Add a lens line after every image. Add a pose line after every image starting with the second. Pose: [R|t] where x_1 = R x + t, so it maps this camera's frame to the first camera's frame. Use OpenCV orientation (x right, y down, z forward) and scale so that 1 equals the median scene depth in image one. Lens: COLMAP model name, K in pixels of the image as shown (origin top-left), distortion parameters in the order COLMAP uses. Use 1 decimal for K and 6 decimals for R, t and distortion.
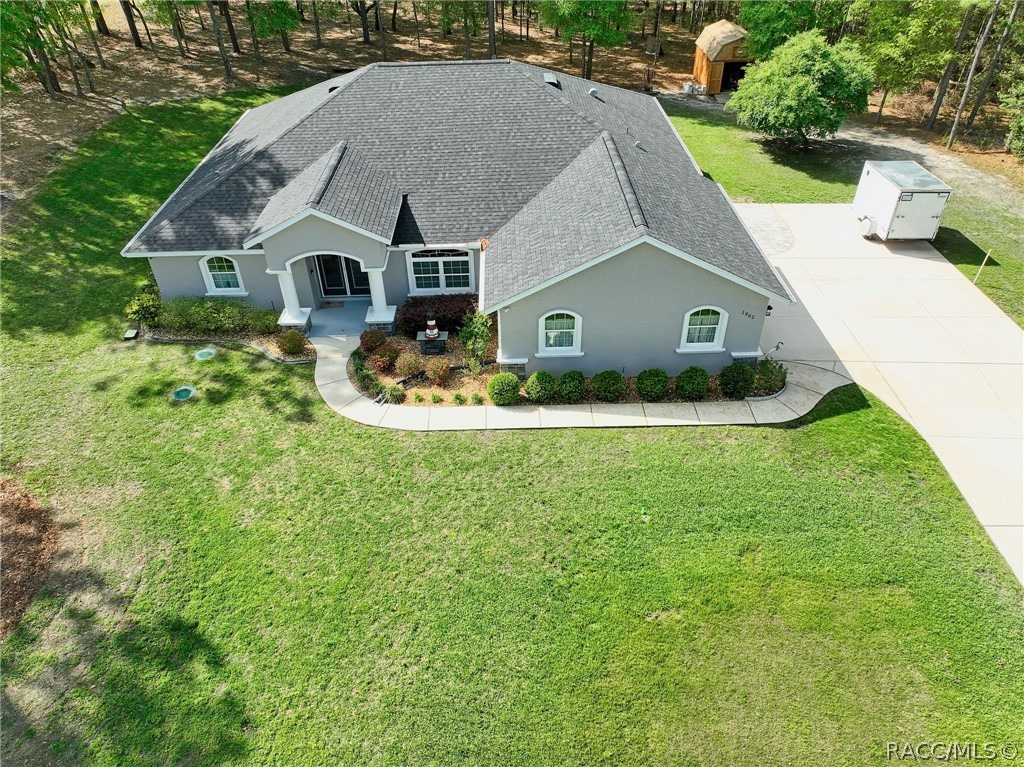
lens RADIAL K [[724.0, 0, 512.5], [0, 724.0, 380.1], [0, 0, 1]] dist [-0.001710, 0.014247]
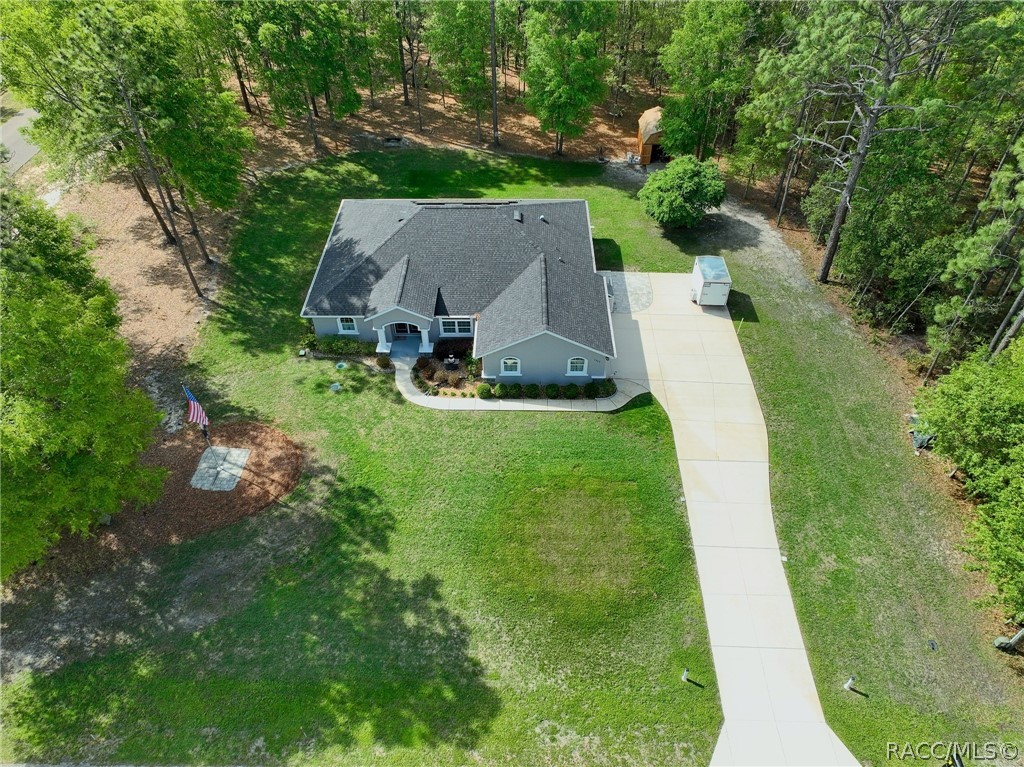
lens RADIAL K [[724.0, 0, 513.8], [0, 724.0, 378.1], [0, 0, 1]] dist [-0.001710, 0.014247]
pose [[0.999370, 0.030552, -0.018087, 0.108056], [-0.028476, 0.993995, 0.105656, -0.241070], [0.021207, -0.105074, 0.994238, -1.081073]]
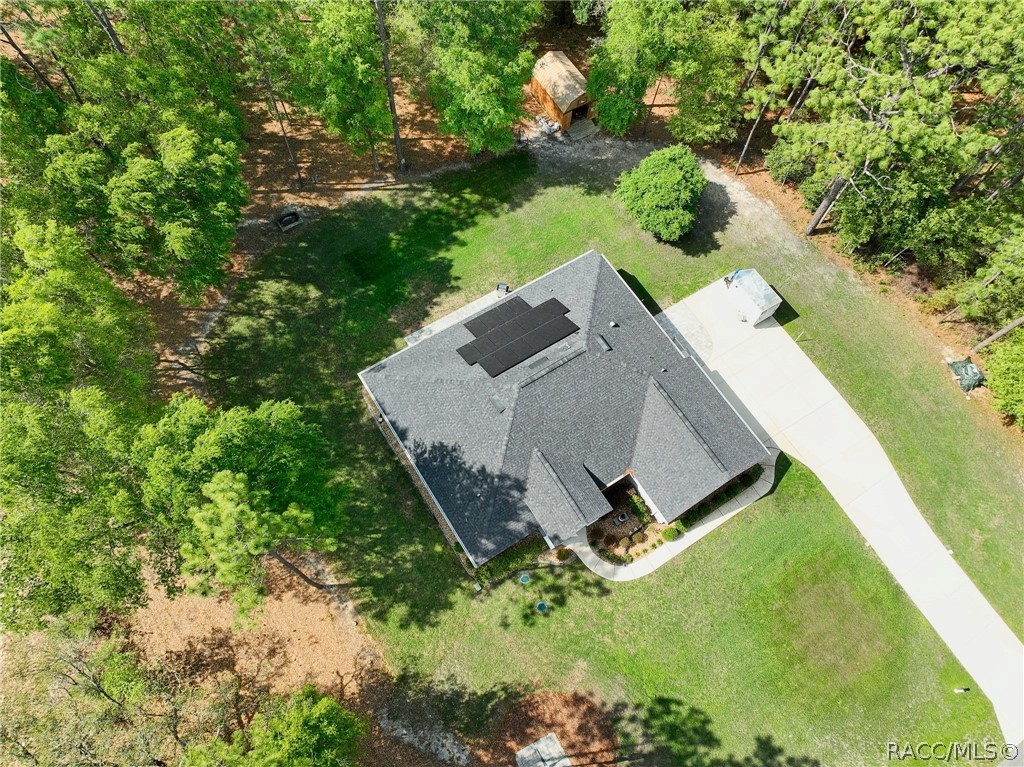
lens RADIAL K [[724.0, 0, 517.0], [0, 724.0, 382.6], [0, 0, 1]] dist [-0.001710, 0.014247]
pose [[0.849715, -0.451803, 0.271770, -0.768293], [0.258320, 0.806096, 0.532428, -1.593800], [-0.459625, -0.382209, 0.801662, -0.391288]]
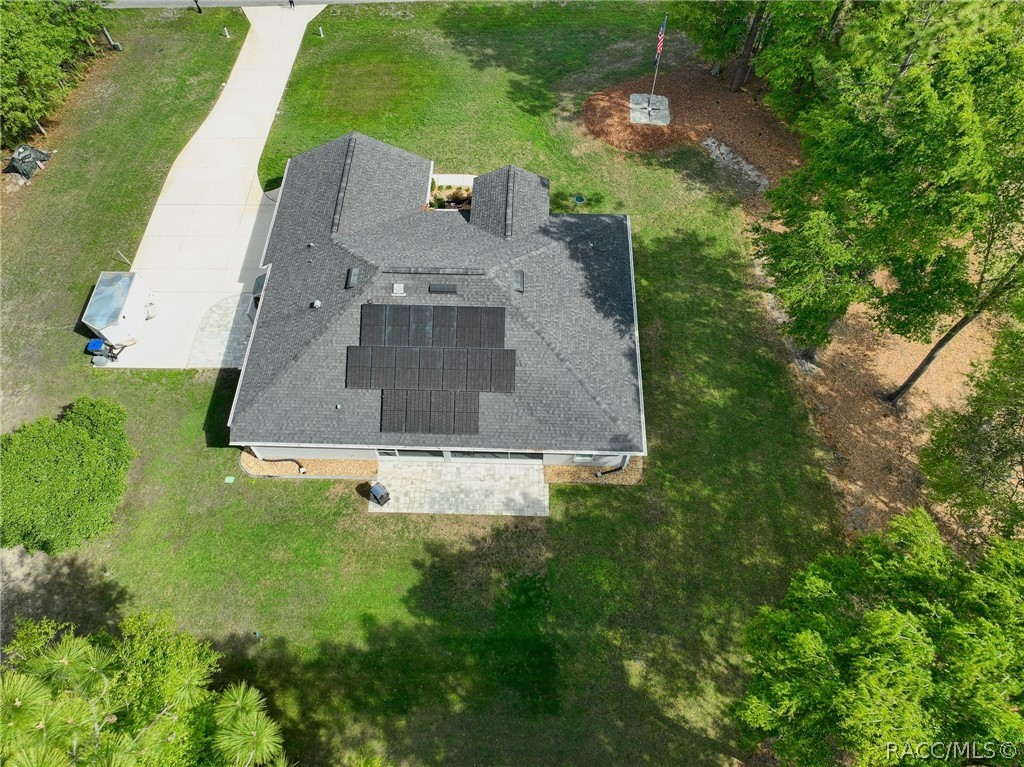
lens RADIAL K [[724.0, 0, 505.3], [0, 724.0, 381.5], [0, 0, 1]] dist [-0.001710, 0.014247]
pose [[-0.998086, -0.037241, 0.049367, -0.352571], [0.052947, -0.102237, 0.993350, -2.071730], [-0.031946, 0.994063, 0.104014, 1.269886]]
